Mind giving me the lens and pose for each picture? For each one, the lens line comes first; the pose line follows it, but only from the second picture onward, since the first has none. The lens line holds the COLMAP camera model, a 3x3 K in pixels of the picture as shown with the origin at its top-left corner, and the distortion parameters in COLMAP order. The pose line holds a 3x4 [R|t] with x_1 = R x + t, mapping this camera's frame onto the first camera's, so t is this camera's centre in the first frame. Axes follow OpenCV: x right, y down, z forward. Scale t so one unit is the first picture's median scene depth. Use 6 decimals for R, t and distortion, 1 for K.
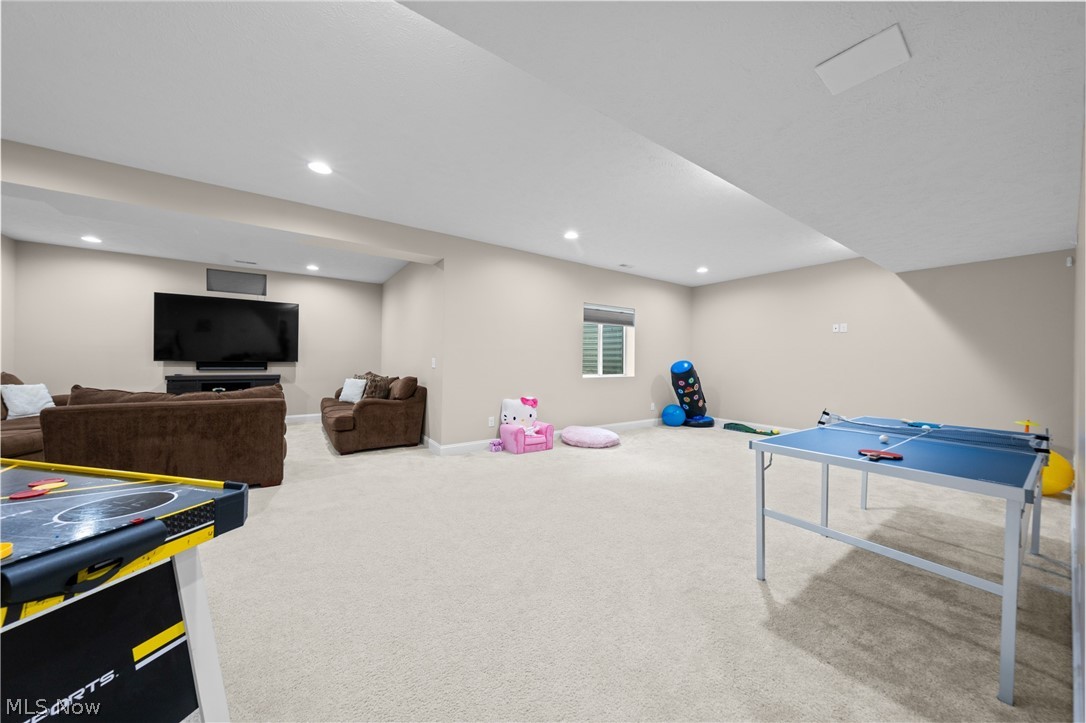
lens RADIAL K [[370.2, 0, 541.9], [0, 370.2, 360.8], [0, 0, 1]] dist [0.001277, 0.000262]
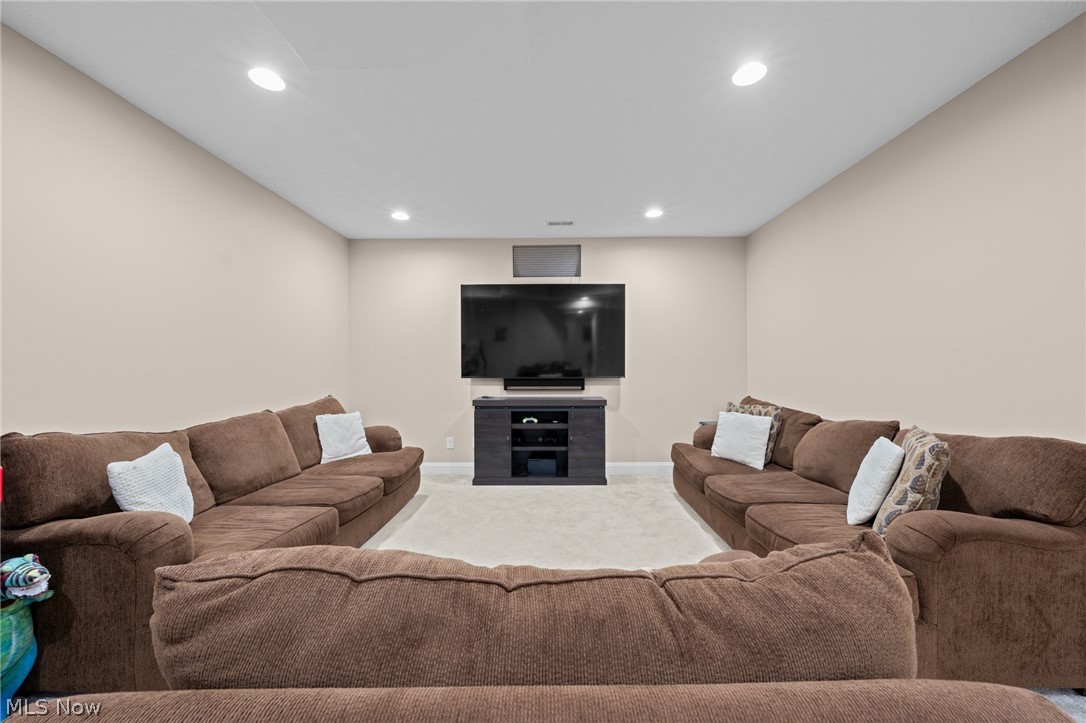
lens RADIAL K [[393.7, 0, 541.8], [0, 393.7, 361.8], [0, 0, 1]] dist [0.001366, 0.000006]
pose [[0.814296, -0.018476, -0.580156, -0.424719], [0.013877, 0.999827, -0.012363, -0.018345], [0.580284, 0.002017, 0.814412, 0.418508]]
